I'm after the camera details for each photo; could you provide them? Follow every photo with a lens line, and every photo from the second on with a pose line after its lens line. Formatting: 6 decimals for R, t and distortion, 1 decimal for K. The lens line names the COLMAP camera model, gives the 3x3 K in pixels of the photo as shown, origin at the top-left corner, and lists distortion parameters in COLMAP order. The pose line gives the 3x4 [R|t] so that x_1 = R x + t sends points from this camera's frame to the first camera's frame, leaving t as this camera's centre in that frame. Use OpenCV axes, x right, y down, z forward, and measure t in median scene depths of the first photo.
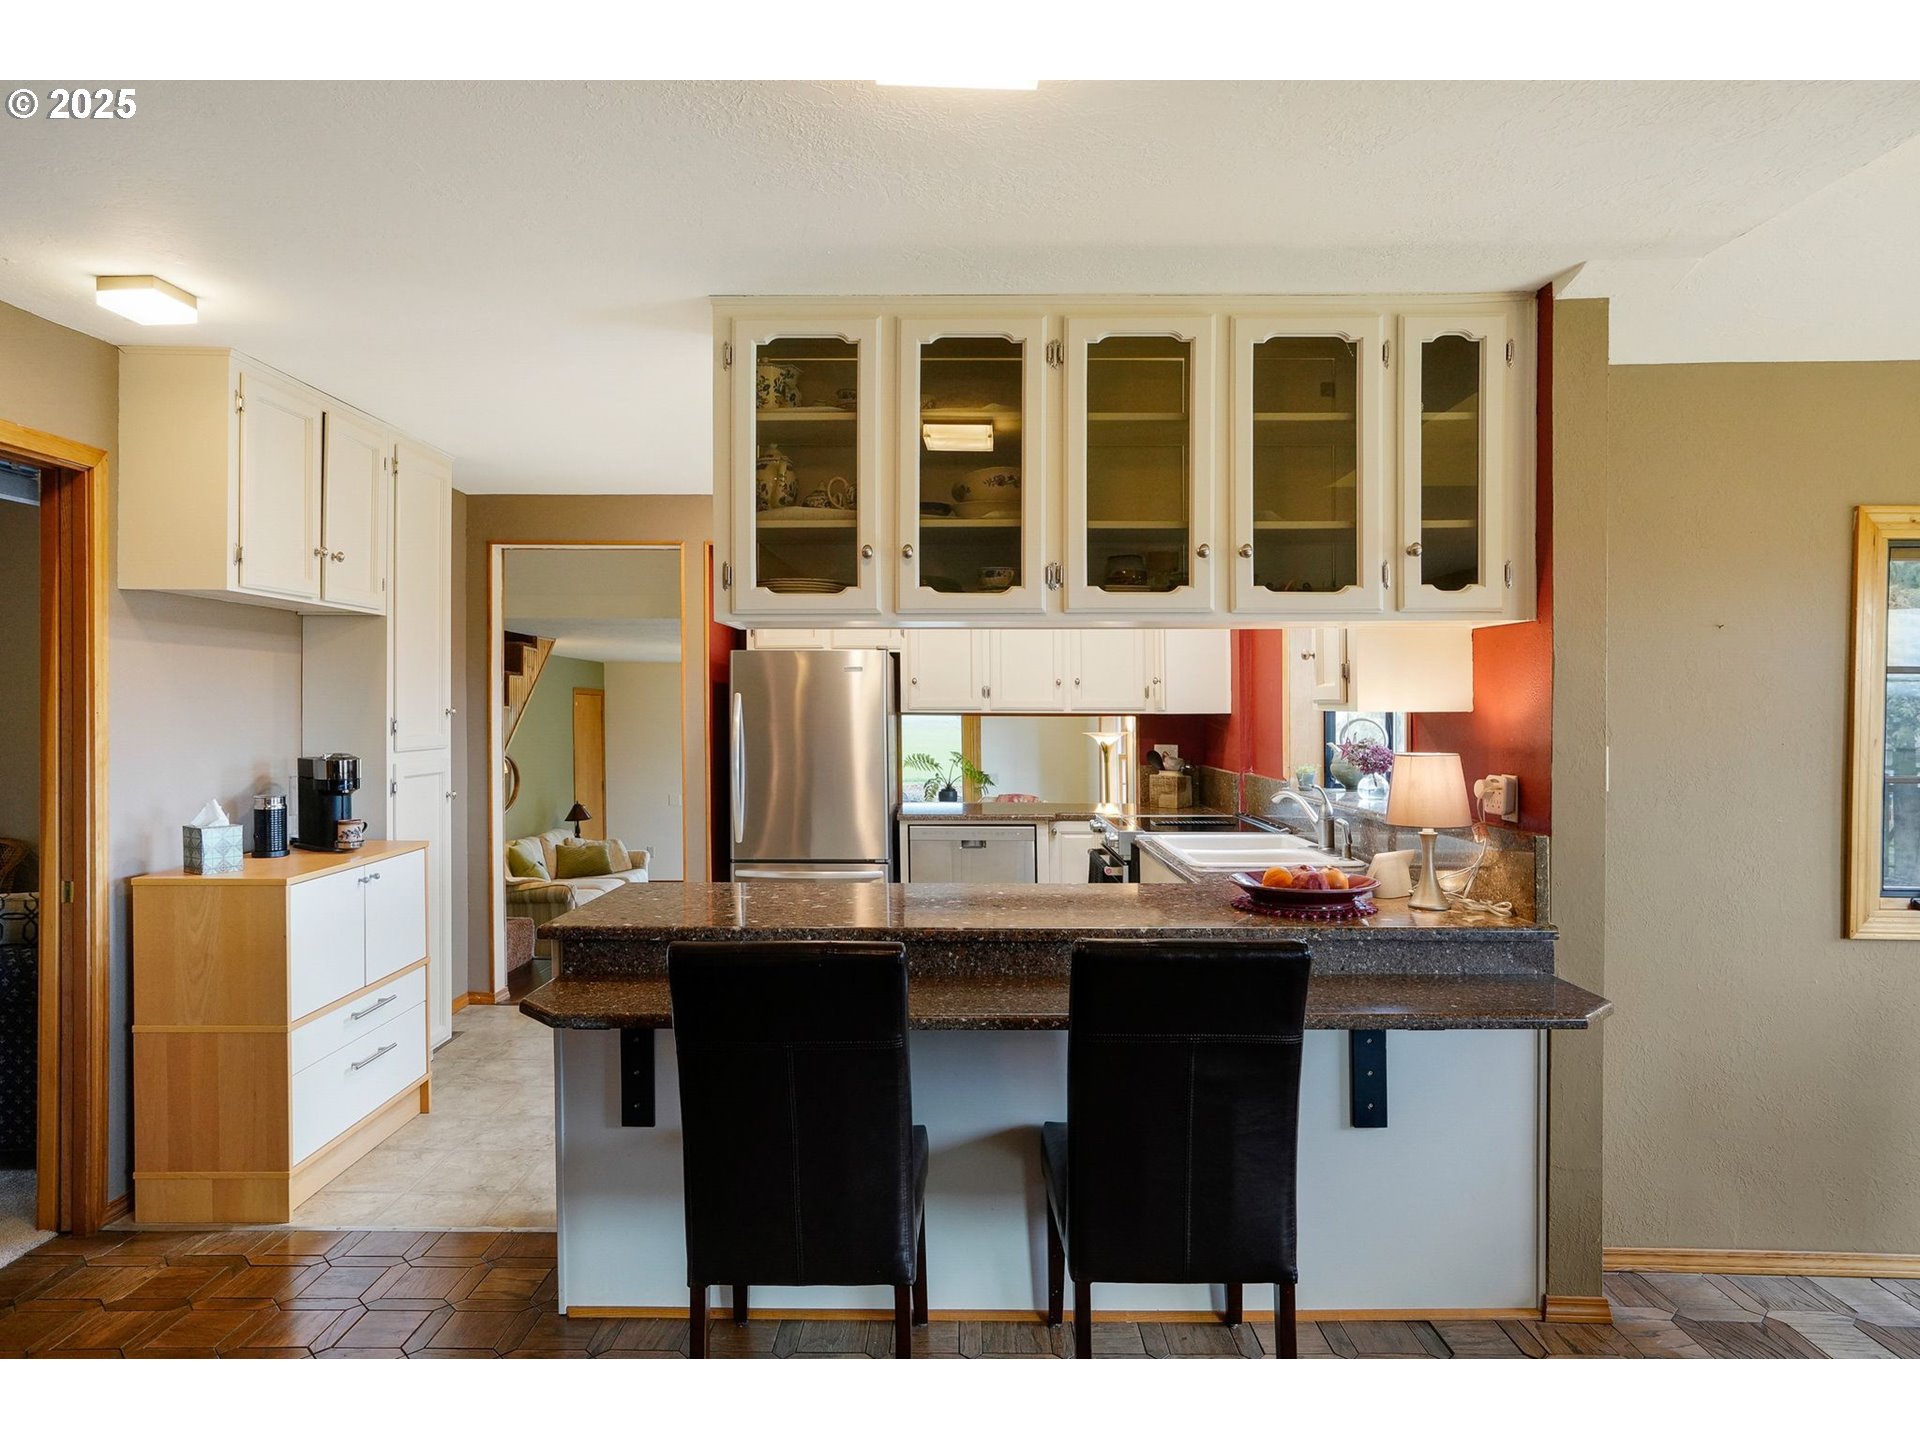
lens RADIAL K [[1063.1, 0, 908.9], [0, 1063.1, 761.4], [0, 0, 1]] dist [-0.044104, -0.000151]
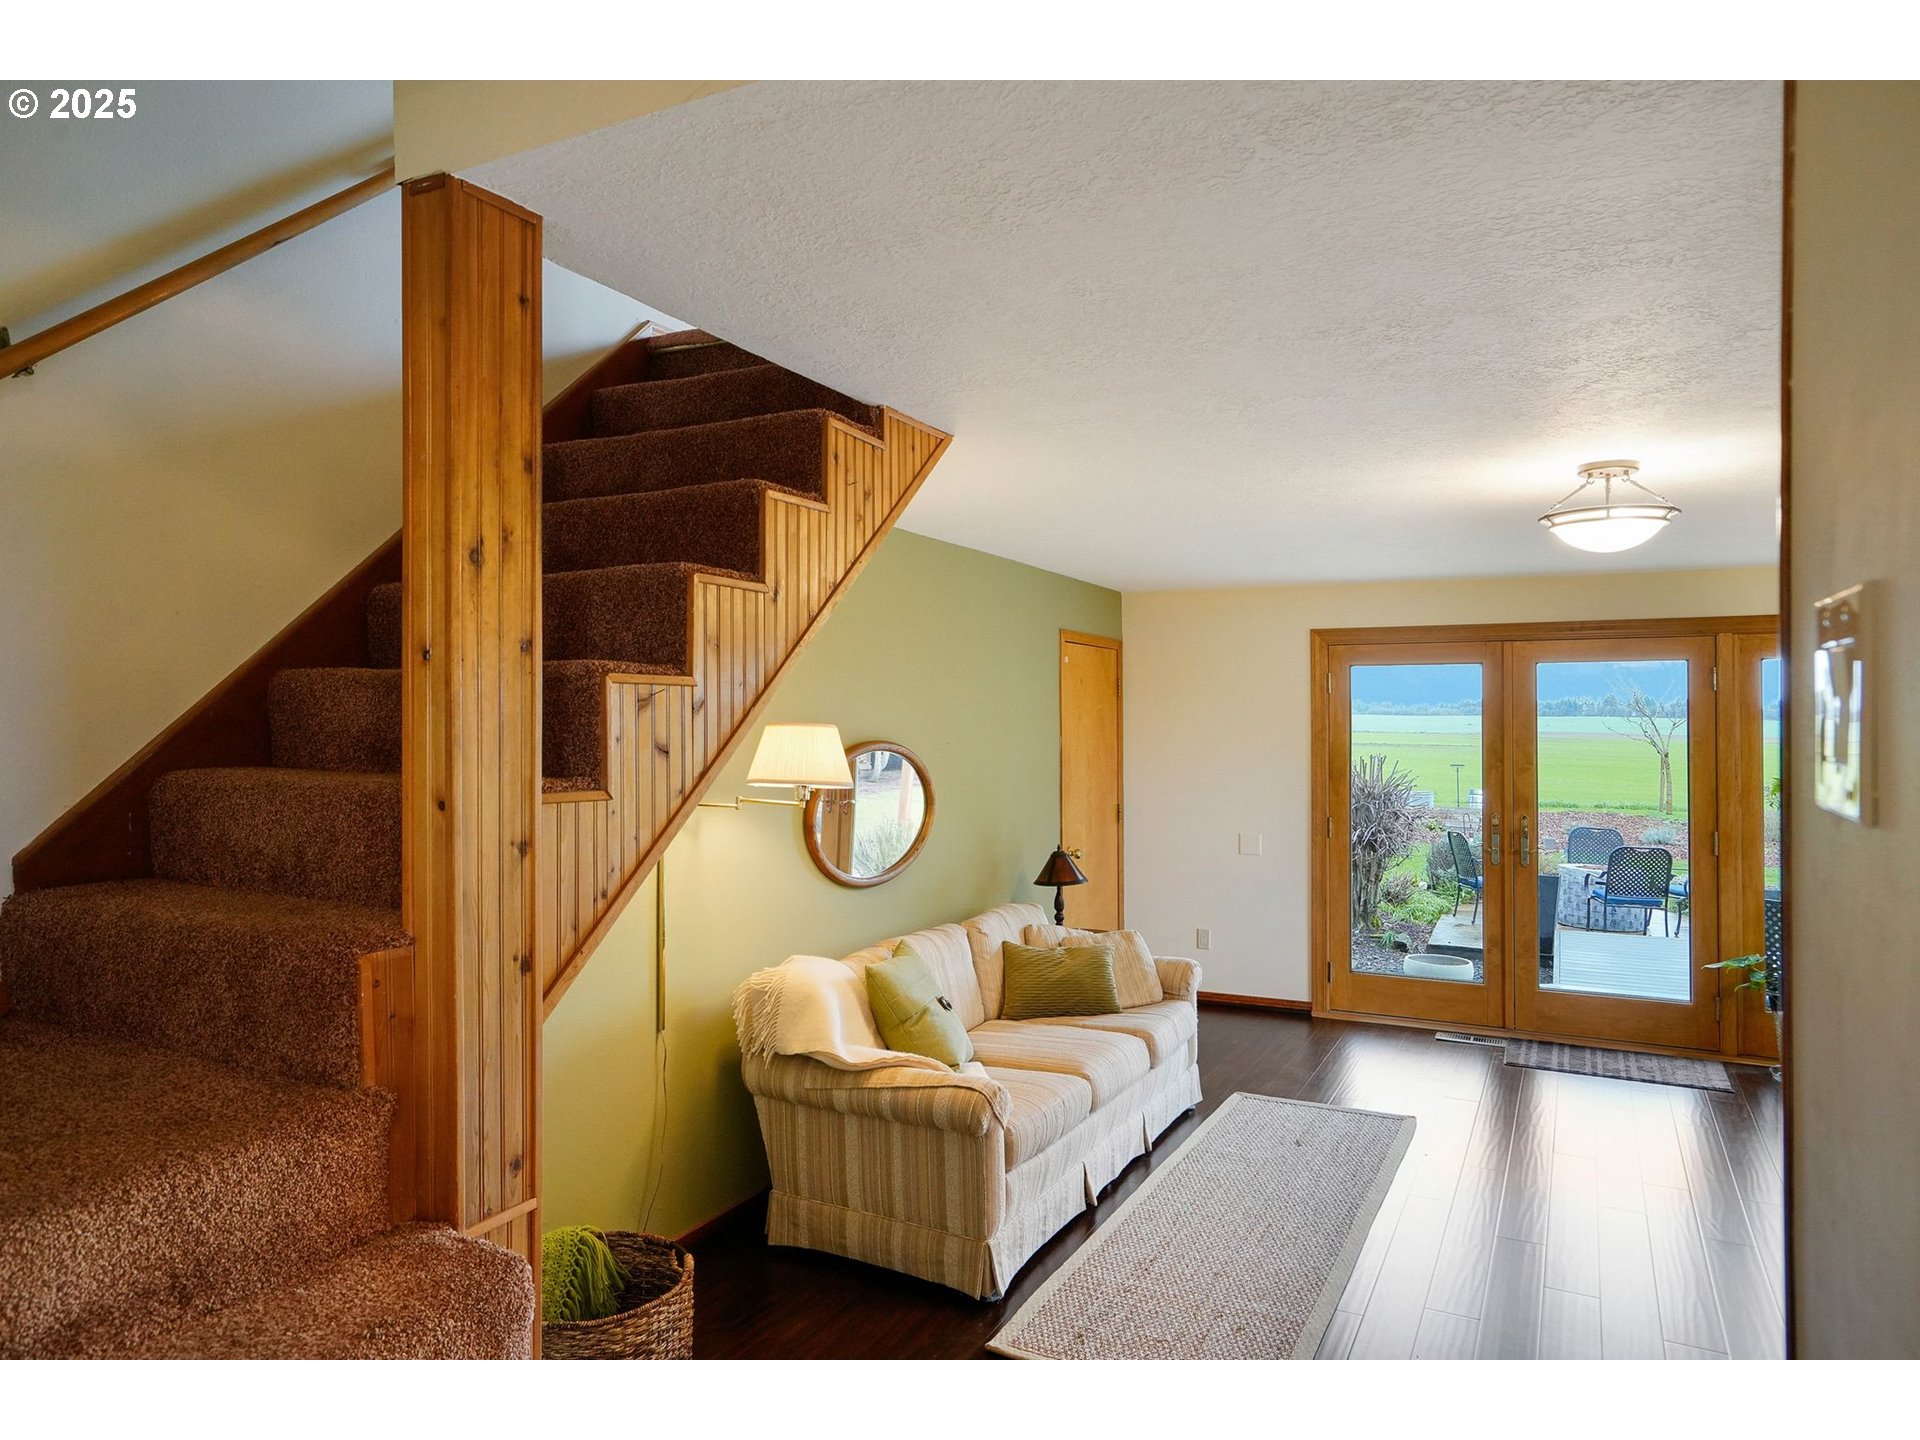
lens RADIAL K [[1176.6, 0, 960.0], [0, 1176.6, 720.0], [0, 0, 1]] dist [-0.008007, -0.000184]
pose [[0.903010, 0.000318, -0.429620, -0.115273], [-0.019931, 0.998954, -0.041153, 0.001524], [0.429157, 0.045724, 0.902072, 0.472081]]
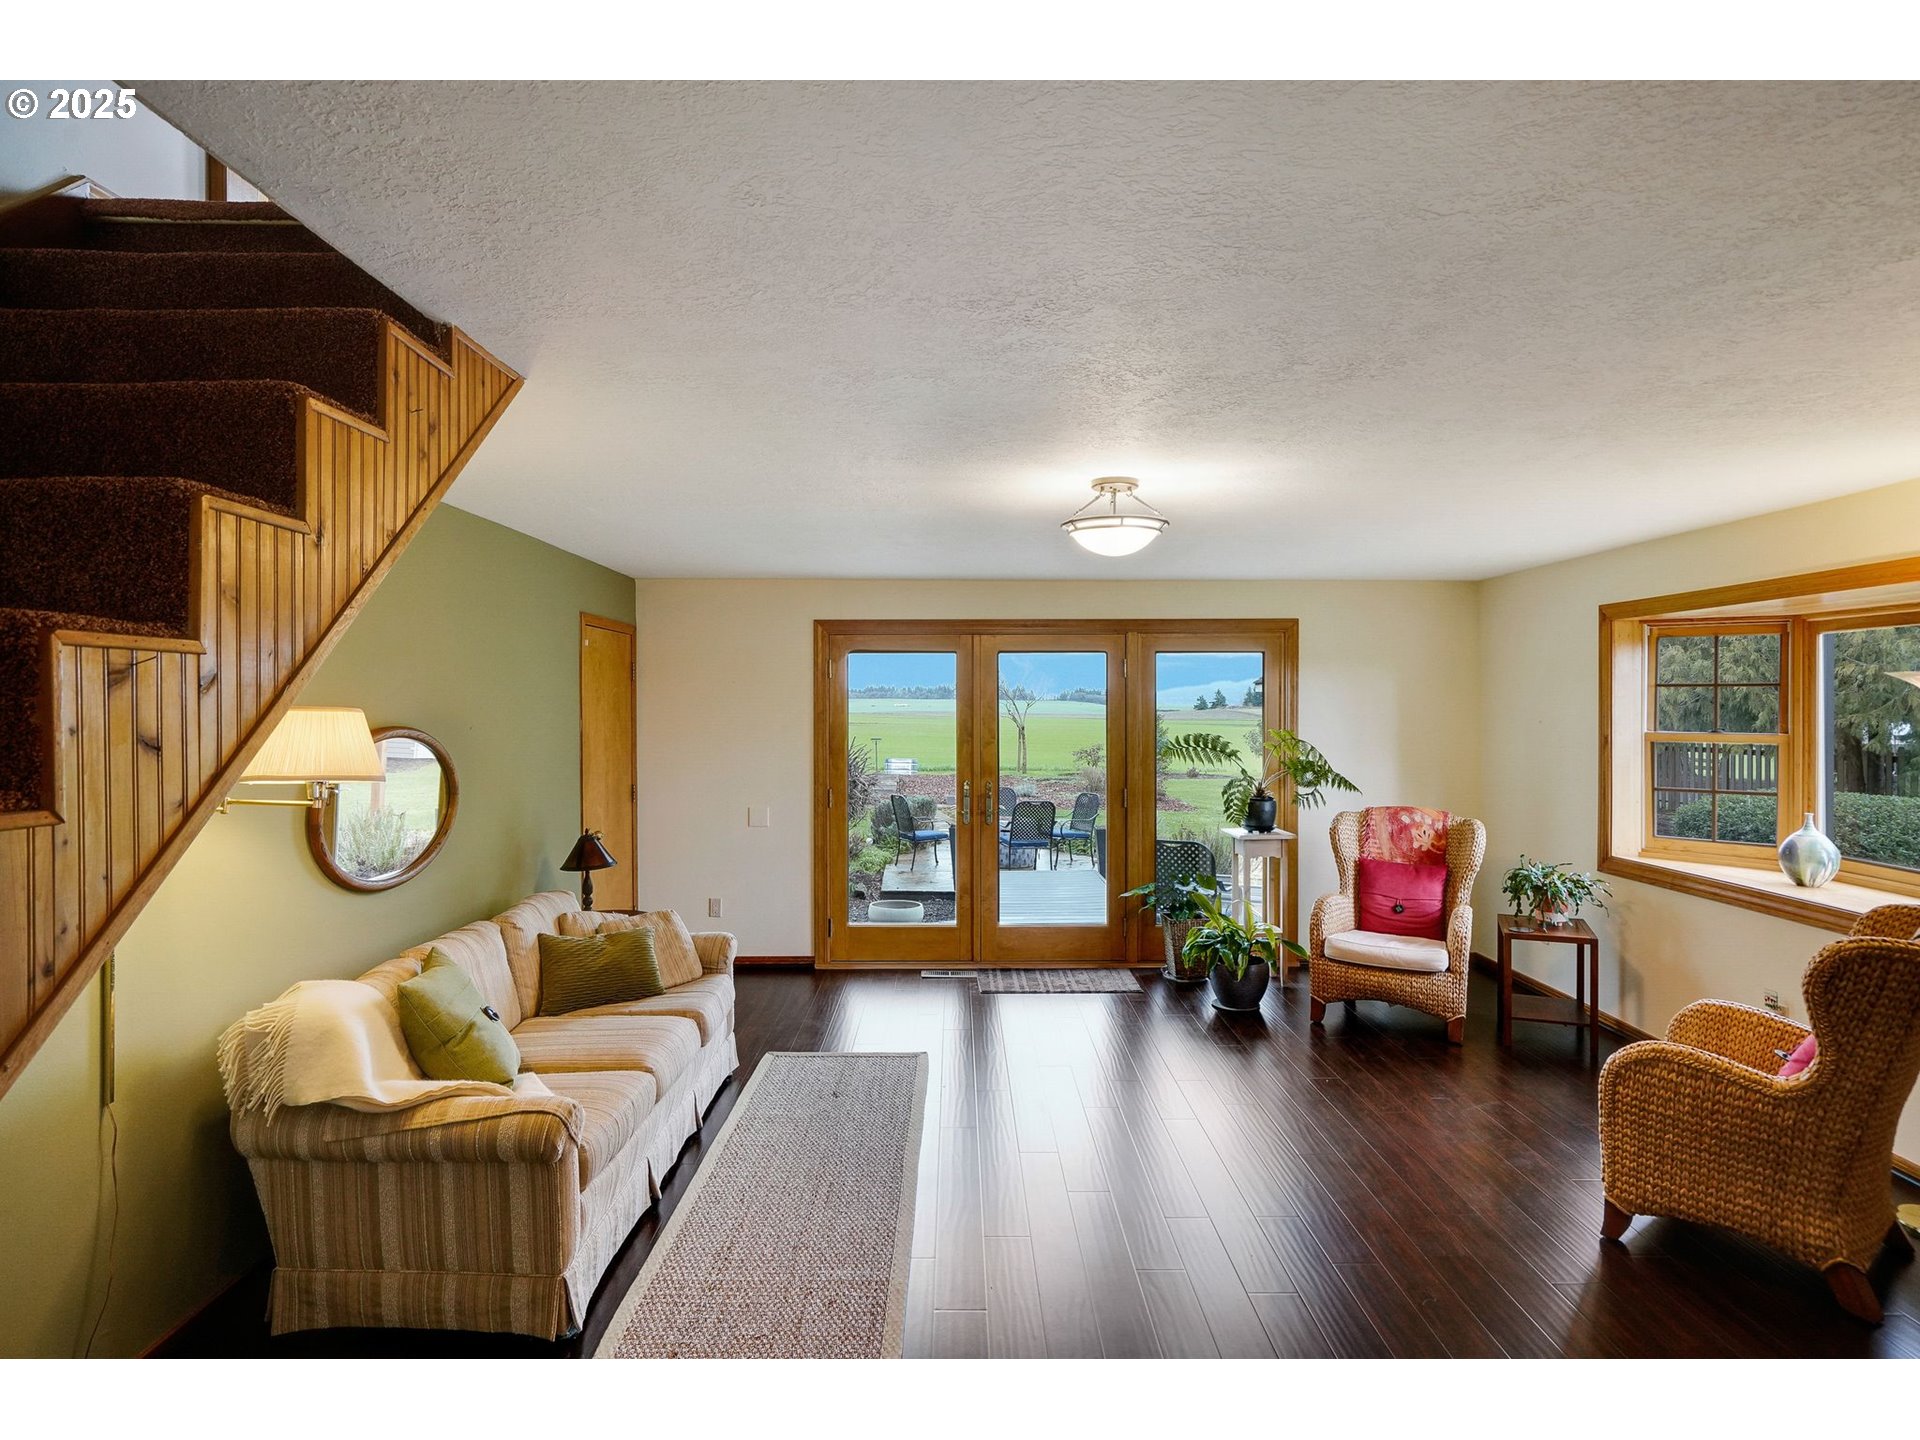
lens RADIAL K [[1027.5, 0, 923.7], [0, 1027.5, 707.4], [0, 0, 1]] dist [-0.045424, 0.036716]
pose [[0.999888, -0.004512, 0.014294, -0.160823], [0.005094, 0.999149, -0.040941, 0.000209], [-0.014097, 0.041009, 0.999059, 0.513346]]
